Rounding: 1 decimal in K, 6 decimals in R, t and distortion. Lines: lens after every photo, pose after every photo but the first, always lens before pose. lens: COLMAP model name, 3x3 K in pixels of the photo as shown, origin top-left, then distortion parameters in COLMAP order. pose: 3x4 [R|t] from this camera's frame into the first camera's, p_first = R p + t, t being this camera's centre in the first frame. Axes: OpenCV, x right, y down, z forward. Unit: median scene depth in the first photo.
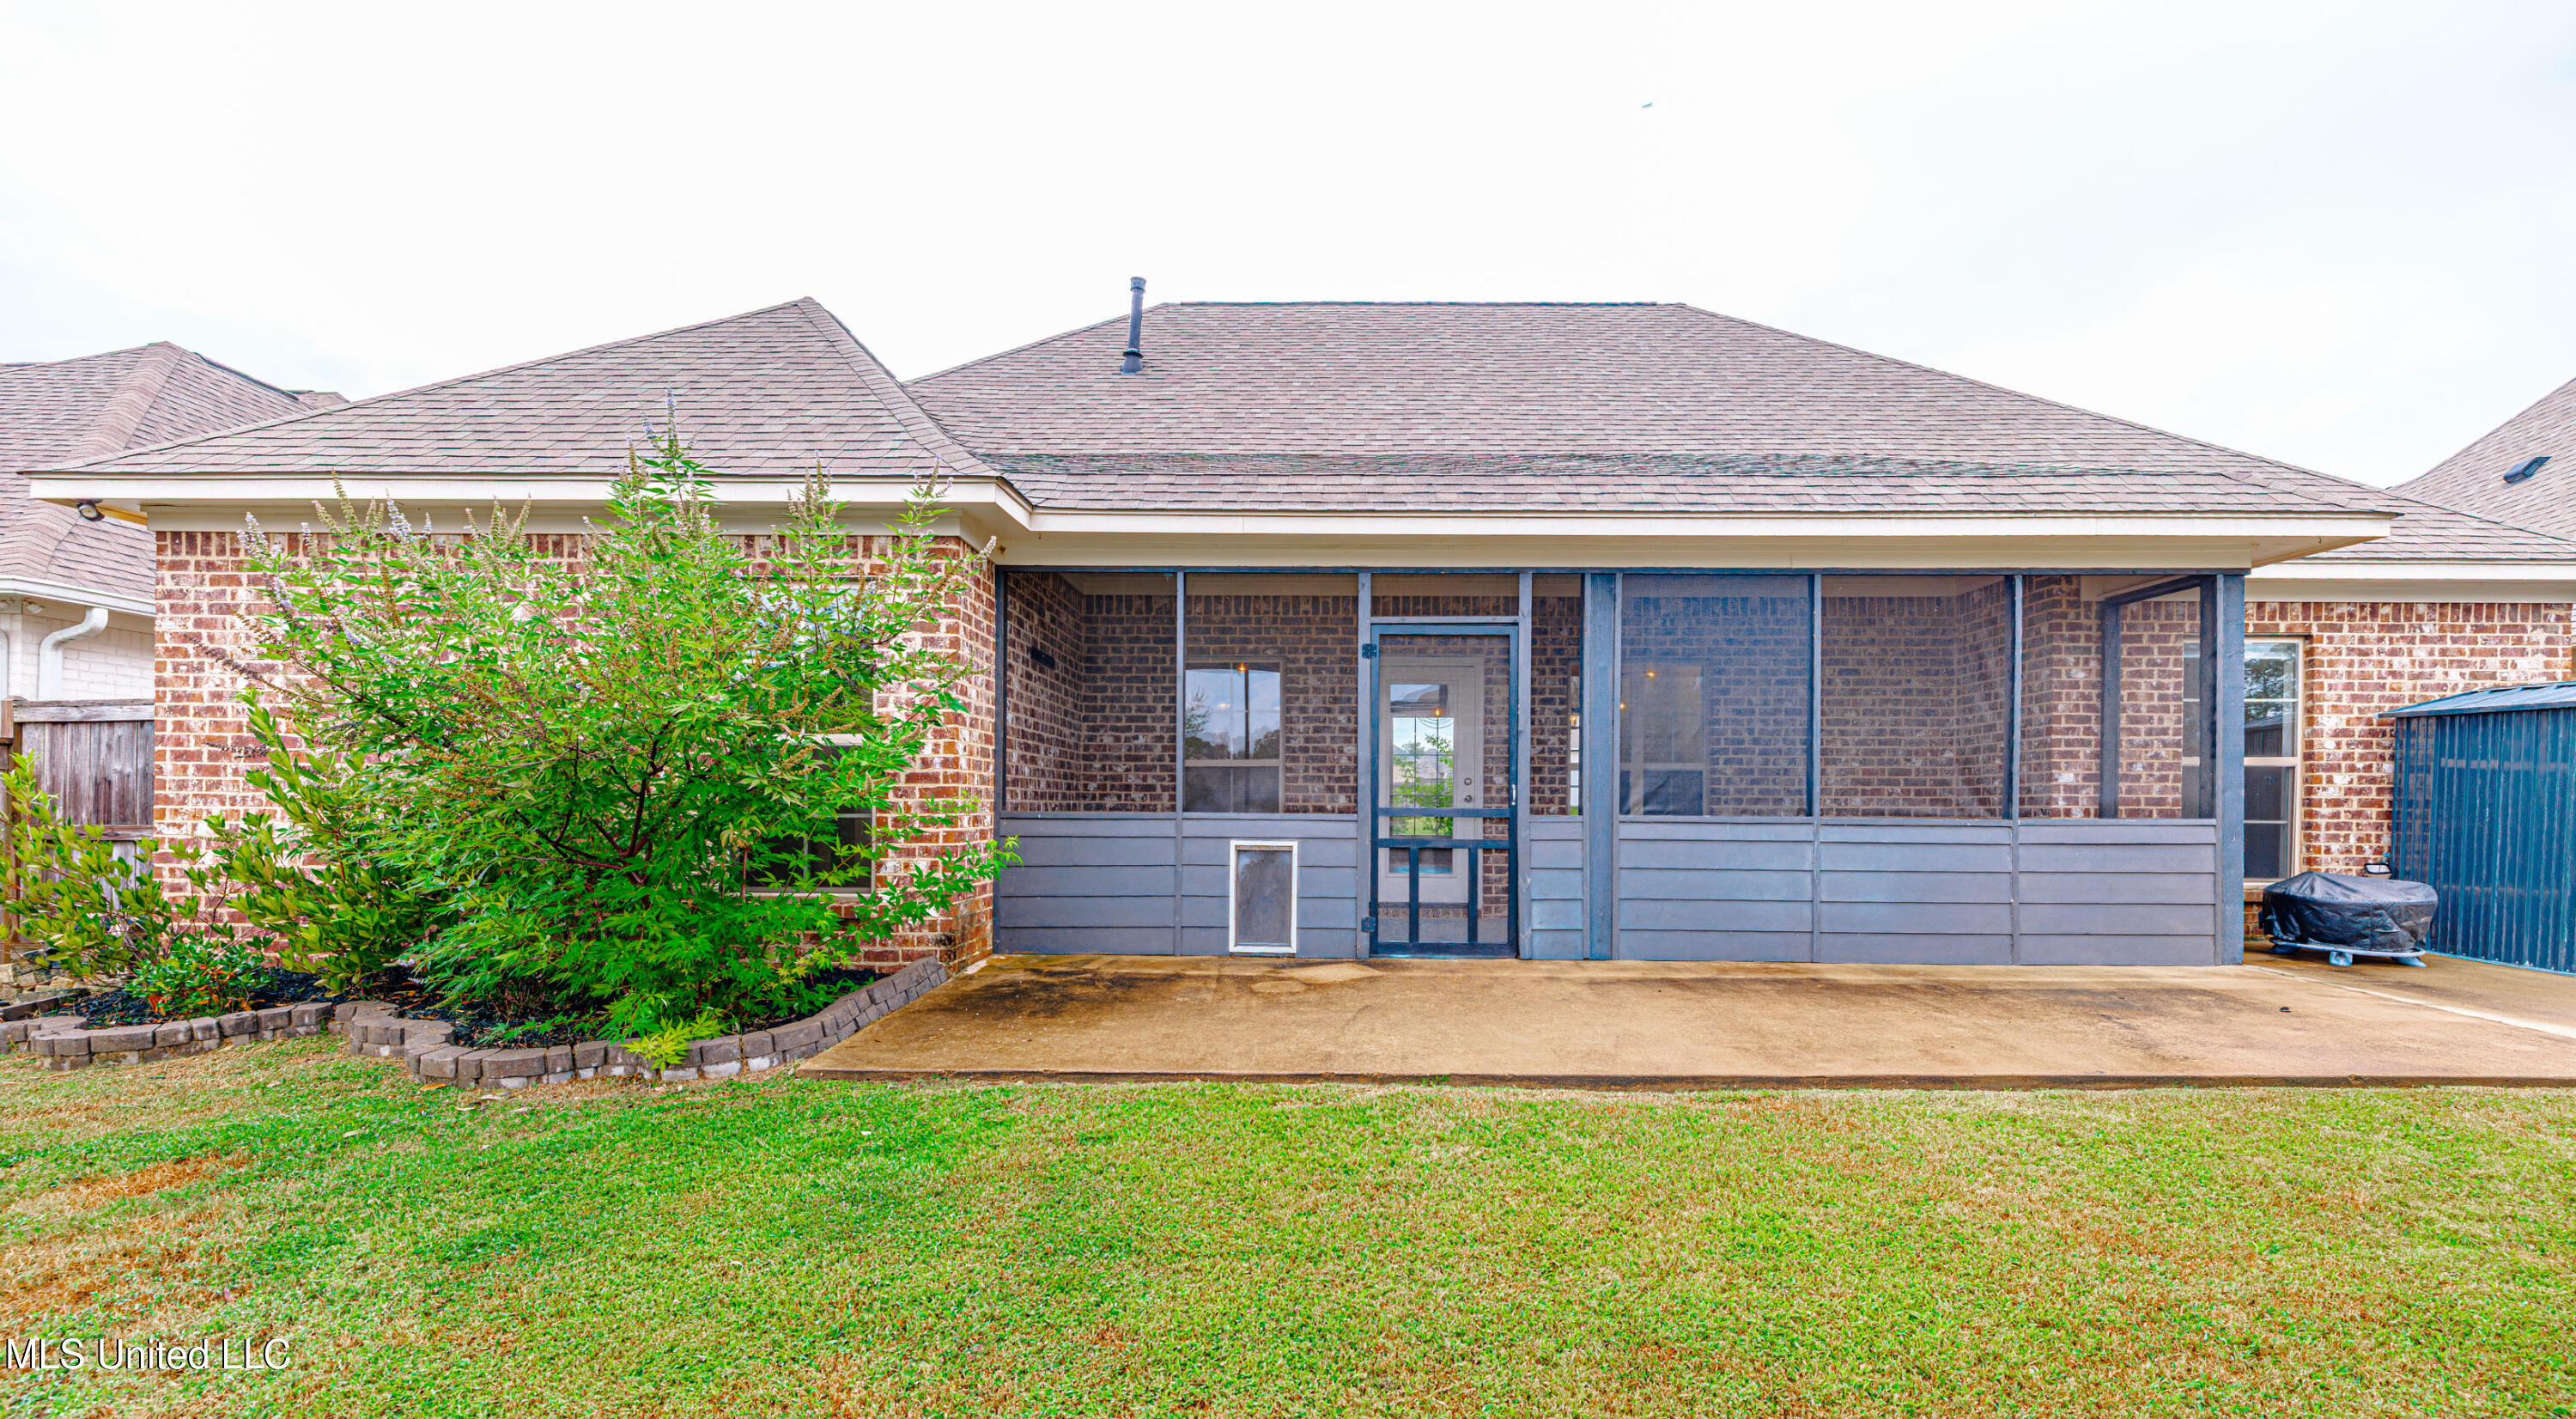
lens RADIAL K [[1111.3, 0, 1291.1], [0, 1111.3, 803.7], [0, 0, 1]] dist [-0.004011, -0.000079]
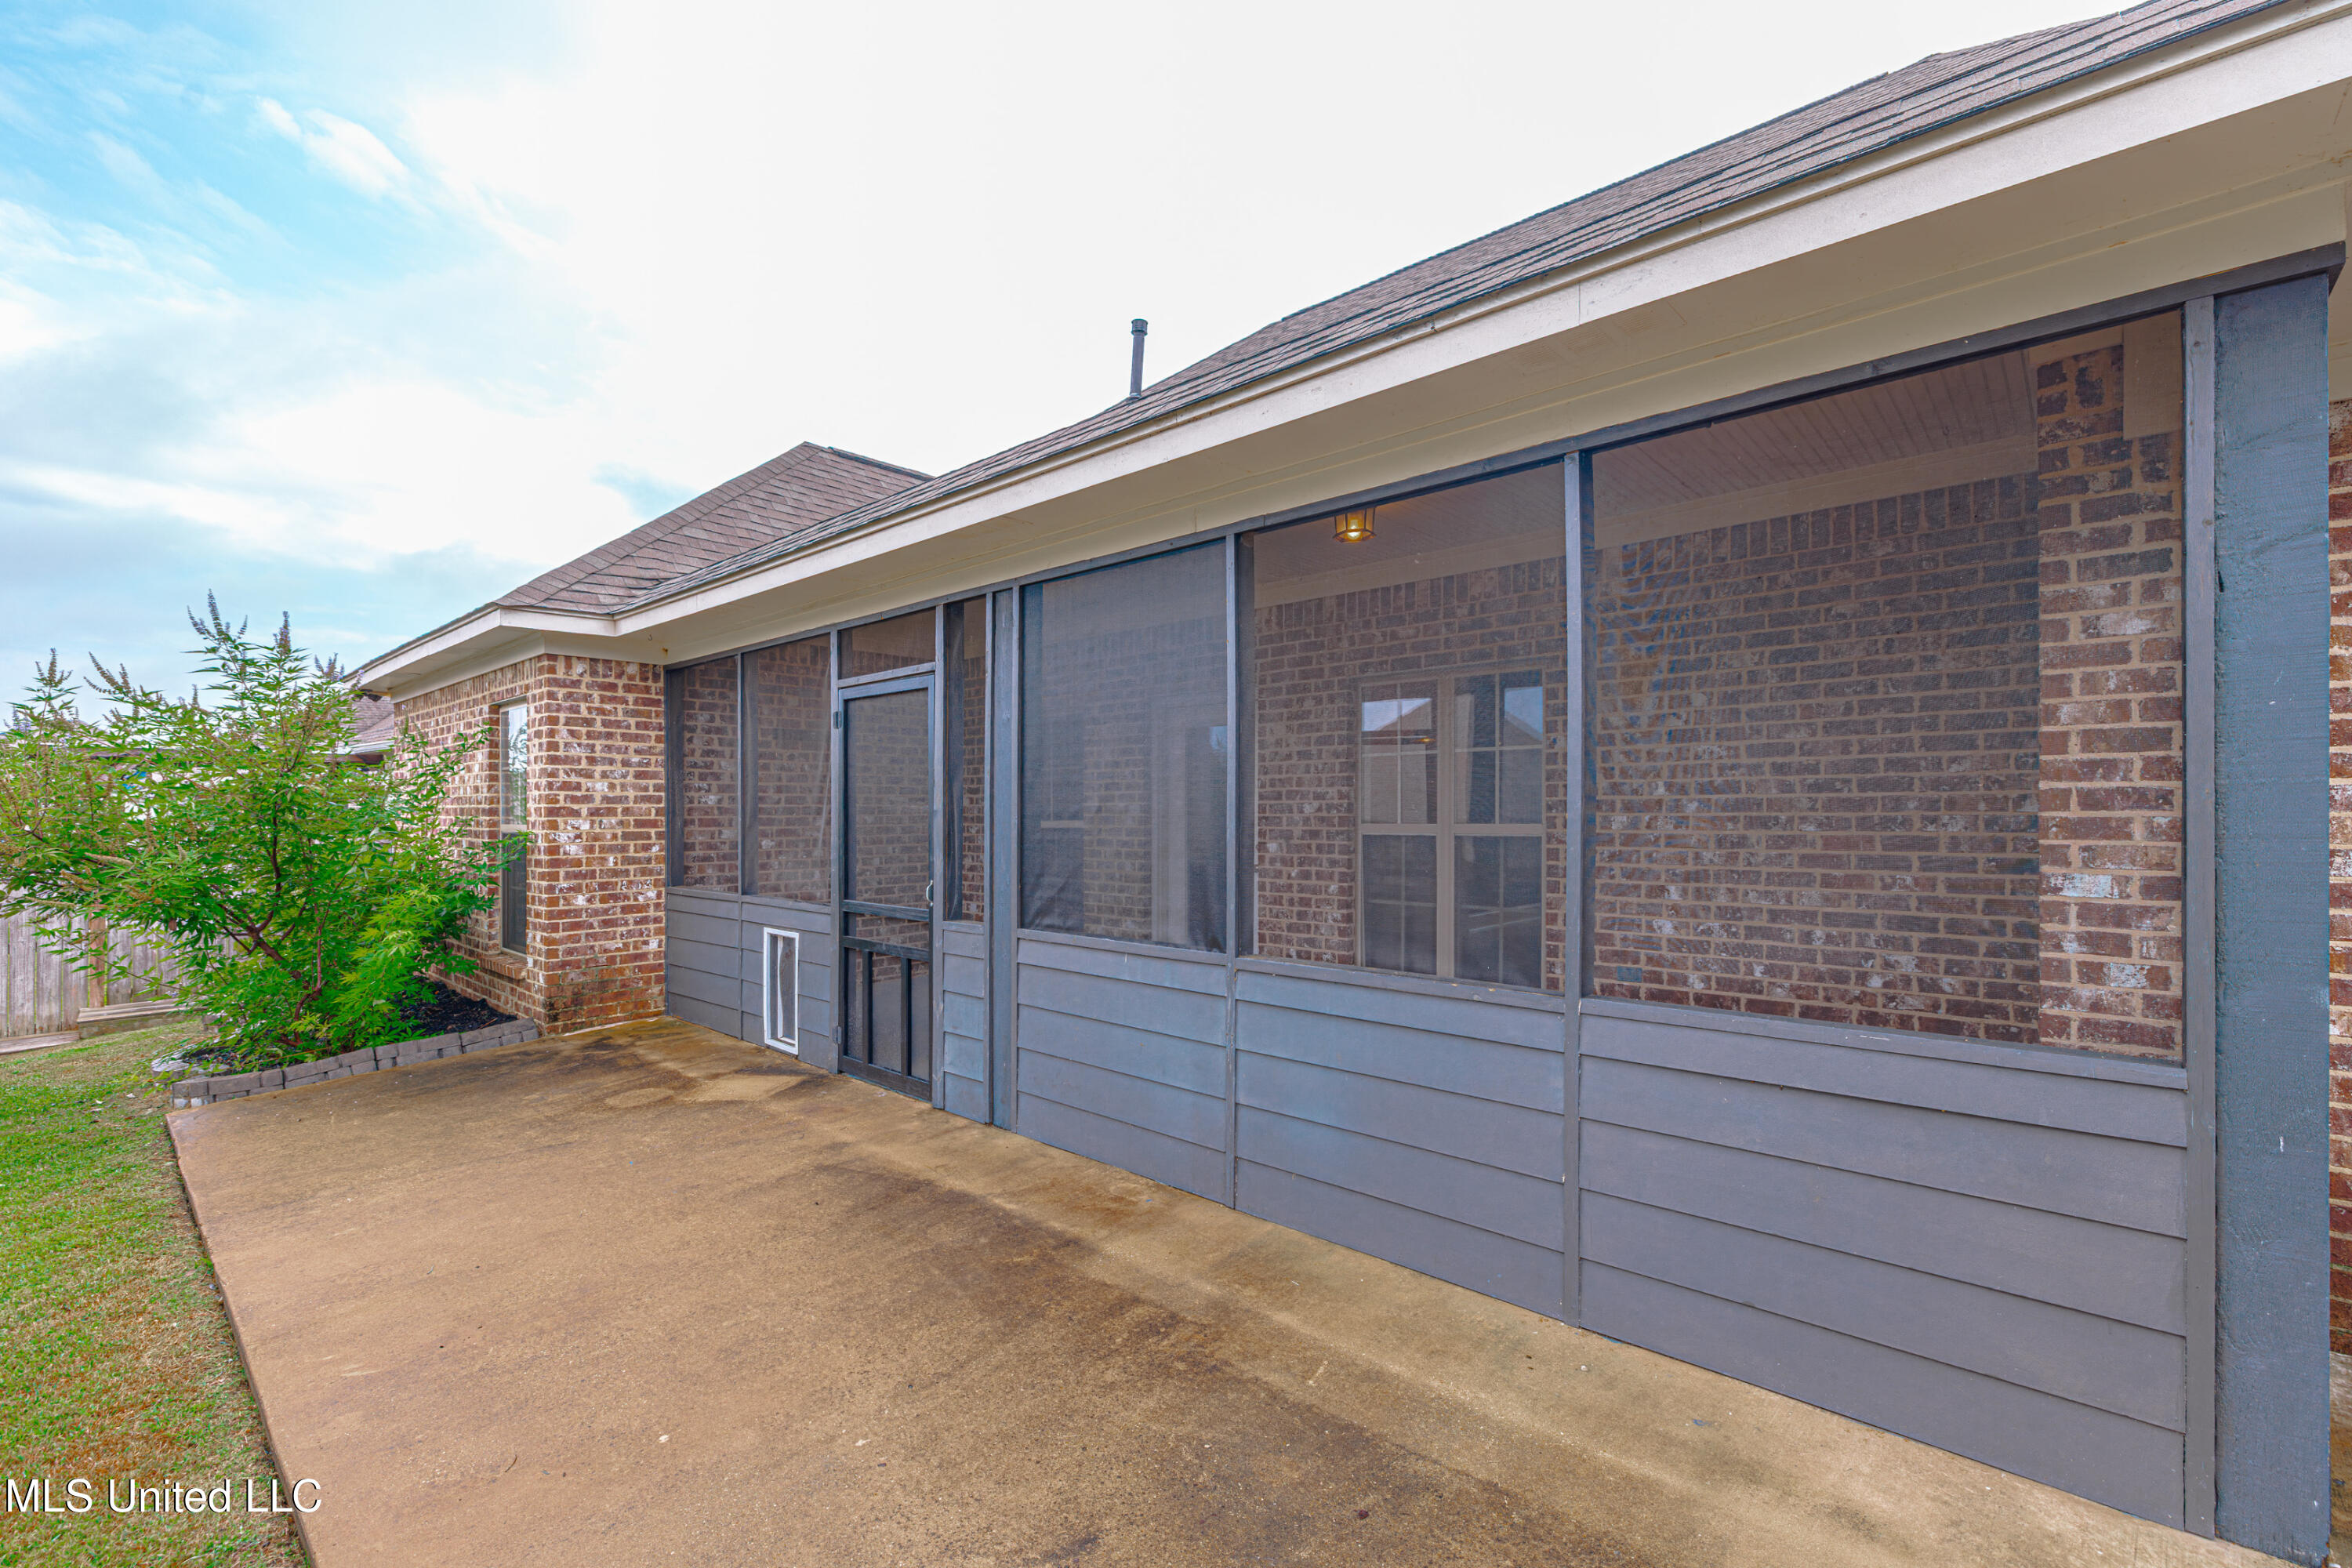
lens RADIAL K [[1007.6, 0, 1182.4], [0, 1007.6, 803.9], [0, 0, 1]] dist [-0.004451, 0.000350]
pose [[0.754048, -0.014099, -0.656668, 0.690968], [0.013796, 0.999889, -0.005628, -0.055677], [0.656675, -0.004816, 0.754158, 0.508587]]
